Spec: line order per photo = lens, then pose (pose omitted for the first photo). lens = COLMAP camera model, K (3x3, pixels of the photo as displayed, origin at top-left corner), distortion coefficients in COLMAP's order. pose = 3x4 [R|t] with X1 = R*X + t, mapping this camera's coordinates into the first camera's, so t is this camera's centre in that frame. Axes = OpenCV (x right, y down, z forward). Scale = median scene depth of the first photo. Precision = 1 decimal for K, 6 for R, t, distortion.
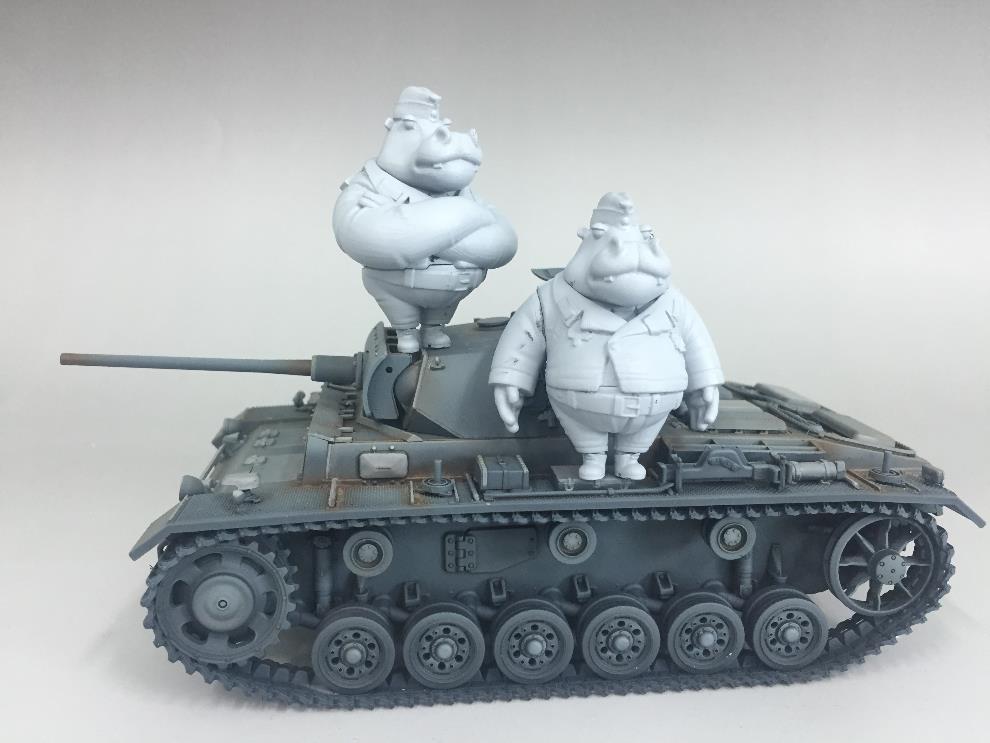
lens RADIAL K [[887.0, 0, 495.0], [0, 887.0, 371.5], [0, 0, 1]] dist [0.053428, -0.138193]
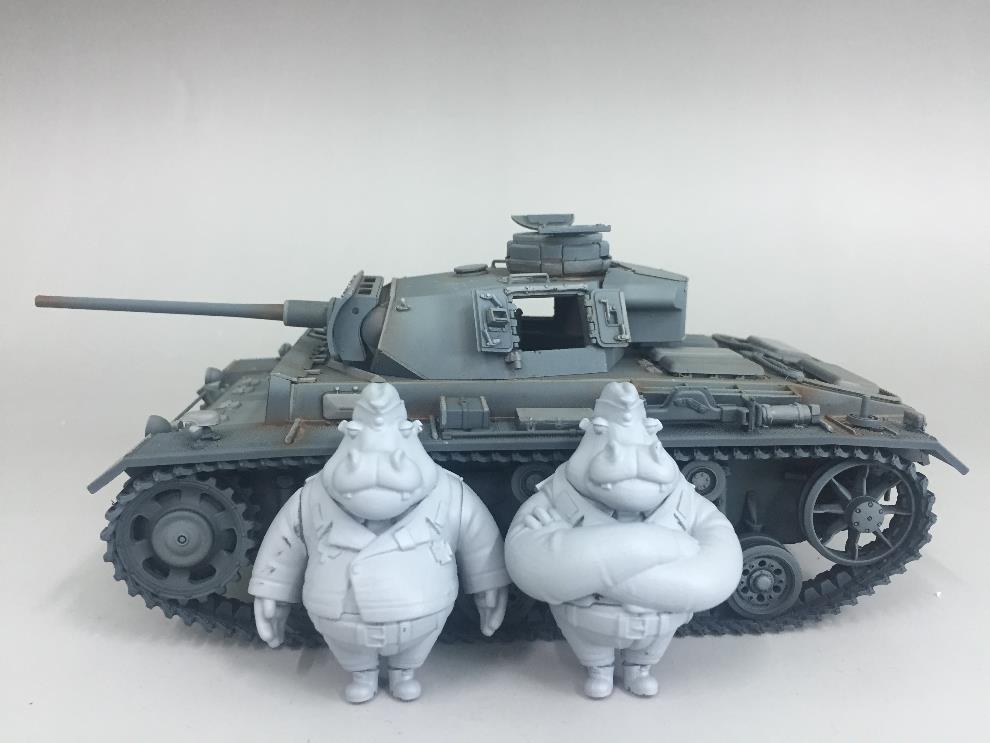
lens RADIAL K [[887.0, 0, 495.0], [0, 887.0, 371.5], [0, 0, 1]] dist [0.053428, -0.138193]
pose [[0.998755, 0.003905, -0.049729, 0.087912], [-0.003083, 0.999857, 0.016600, 0.049595], [0.049787, -0.016426, 0.998625, 0.017124]]
